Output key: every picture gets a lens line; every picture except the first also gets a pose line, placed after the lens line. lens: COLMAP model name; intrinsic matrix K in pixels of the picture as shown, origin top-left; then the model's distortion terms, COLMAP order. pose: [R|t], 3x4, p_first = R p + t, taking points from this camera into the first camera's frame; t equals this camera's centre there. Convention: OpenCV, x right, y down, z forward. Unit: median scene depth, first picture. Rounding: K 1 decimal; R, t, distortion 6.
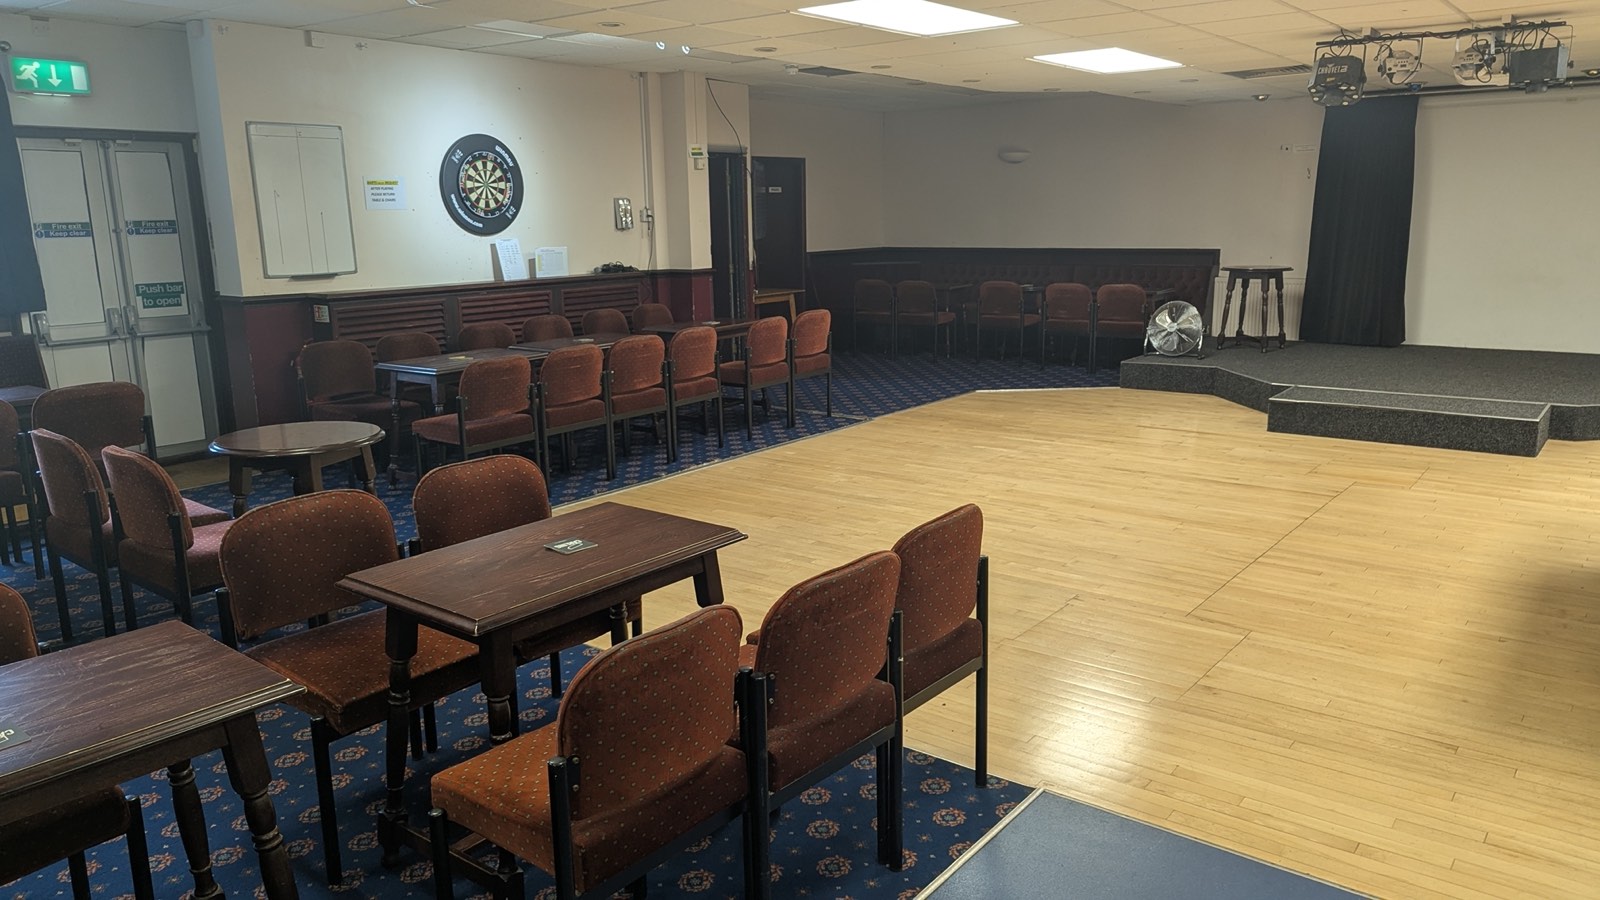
lens RADIAL K [[1132.7, 0, 814.8], [0, 1132.7, 447.1], [0, 0, 1]] dist [0.061881, -0.055677]
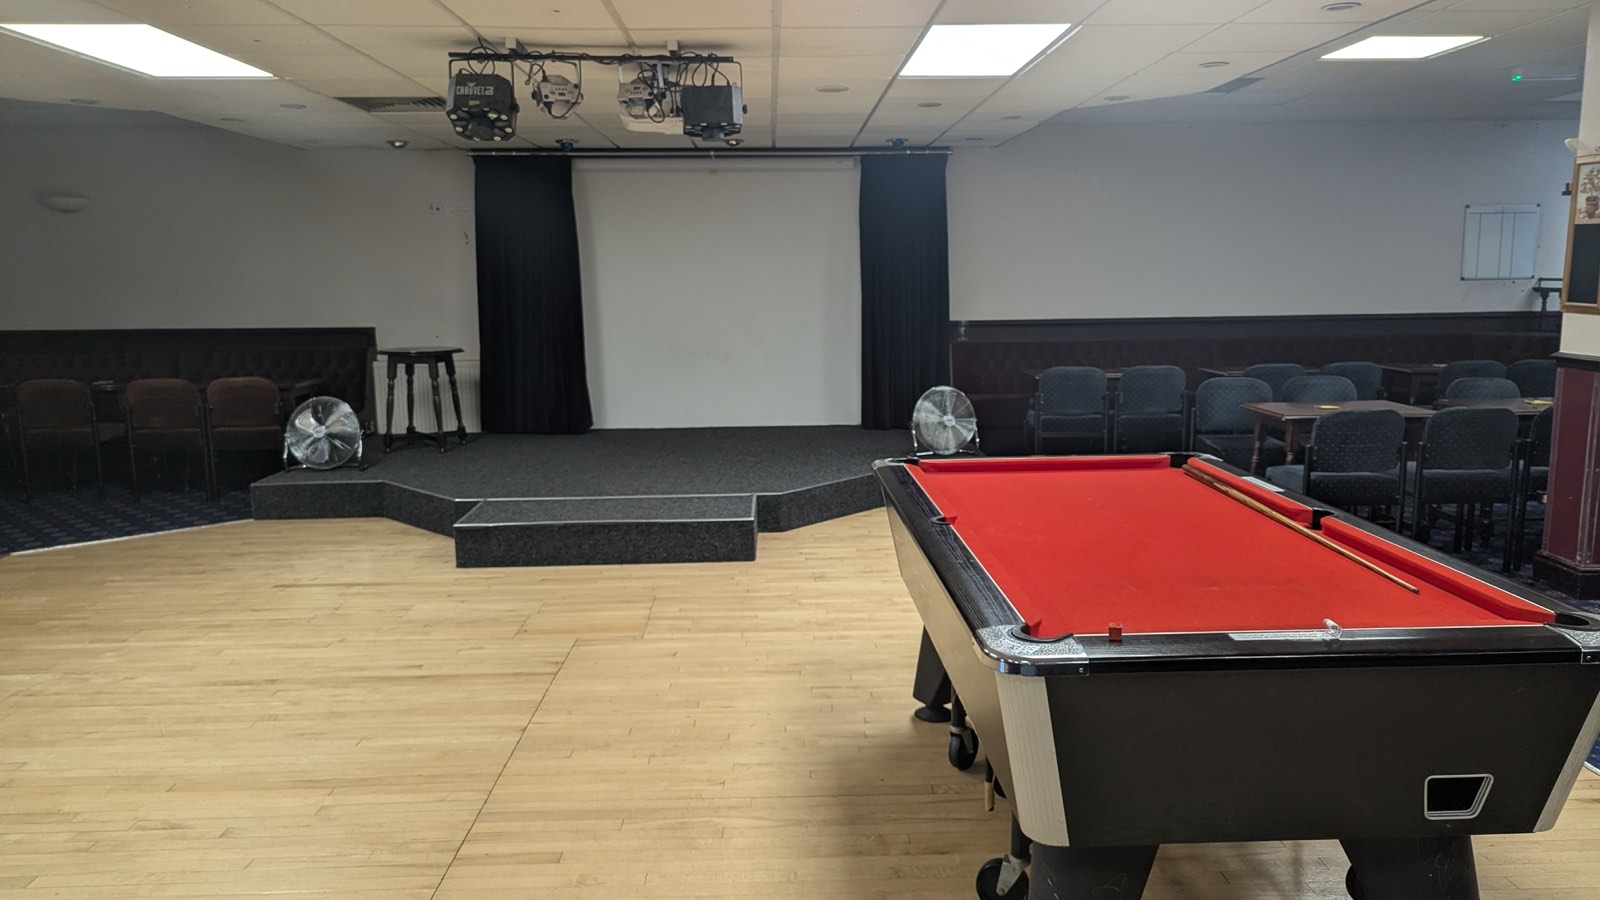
lens RADIAL K [[1132.7, 0, 814.8], [0, 1132.7, 447.1], [0, 0, 1]] dist [0.061881, -0.055677]
pose [[0.773113, -0.090512, 0.627778, 0.122439], [0.129289, 0.991473, -0.016271, -0.054253], [-0.620952, 0.093744, 0.778223, 0.279263]]
